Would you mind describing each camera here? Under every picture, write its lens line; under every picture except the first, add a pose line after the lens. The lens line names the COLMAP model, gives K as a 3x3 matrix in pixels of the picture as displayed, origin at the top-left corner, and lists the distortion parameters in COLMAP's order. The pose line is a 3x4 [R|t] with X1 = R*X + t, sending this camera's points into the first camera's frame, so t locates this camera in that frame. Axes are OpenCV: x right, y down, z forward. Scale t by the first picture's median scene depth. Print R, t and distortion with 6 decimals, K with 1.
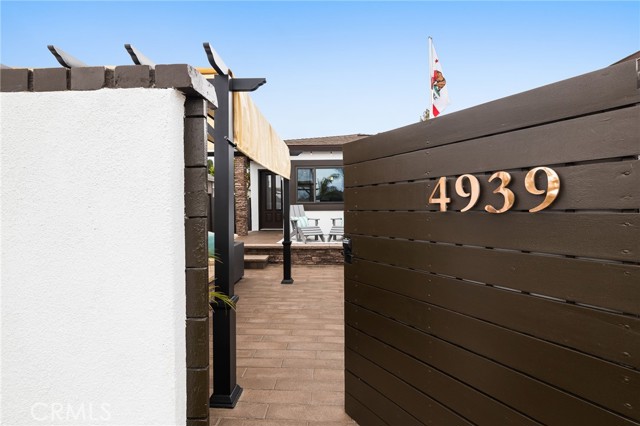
lens RADIAL K [[271.7, 0, 323.5], [0, 271.7, 206.0], [0, 0, 1]] dist [0.001381, 0.000274]
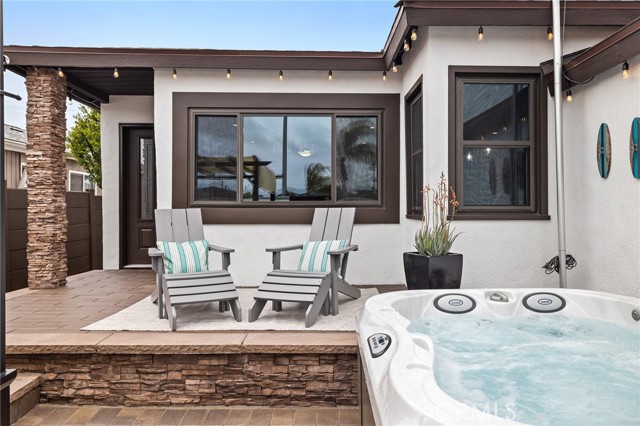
lens RADIAL K [[443.8, 0, 338.5], [0, 443.8, 209.1], [0, 0, 1]] dist [-0.004265, 0.001067]
pose [[0.998512, 0.007974, 0.053946, 0.092452], [-0.007698, 0.999956, -0.005318, -0.002260], [-0.053986, 0.004895, 0.998530, 0.450585]]
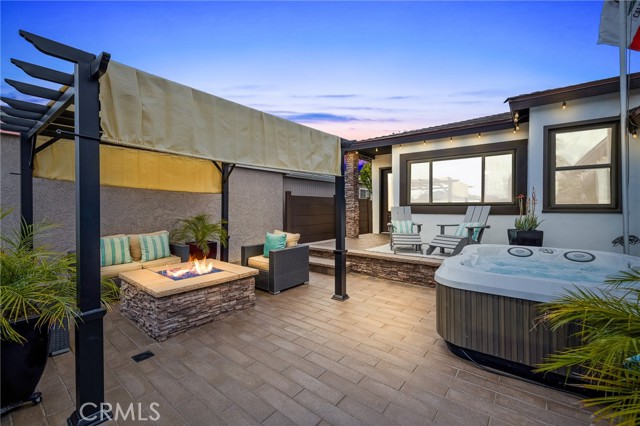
lens RADIAL K [[271.7, 0, 323.5], [0, 271.7, 206.0], [0, 0, 1]] dist [0.001381, 0.000274]
pose [[0.810995, 0.006436, -0.585018, 0.225540], [-0.009071, 0.999958, -0.001573, -0.002306], [0.584983, 0.006583, 0.811019, 0.202589]]
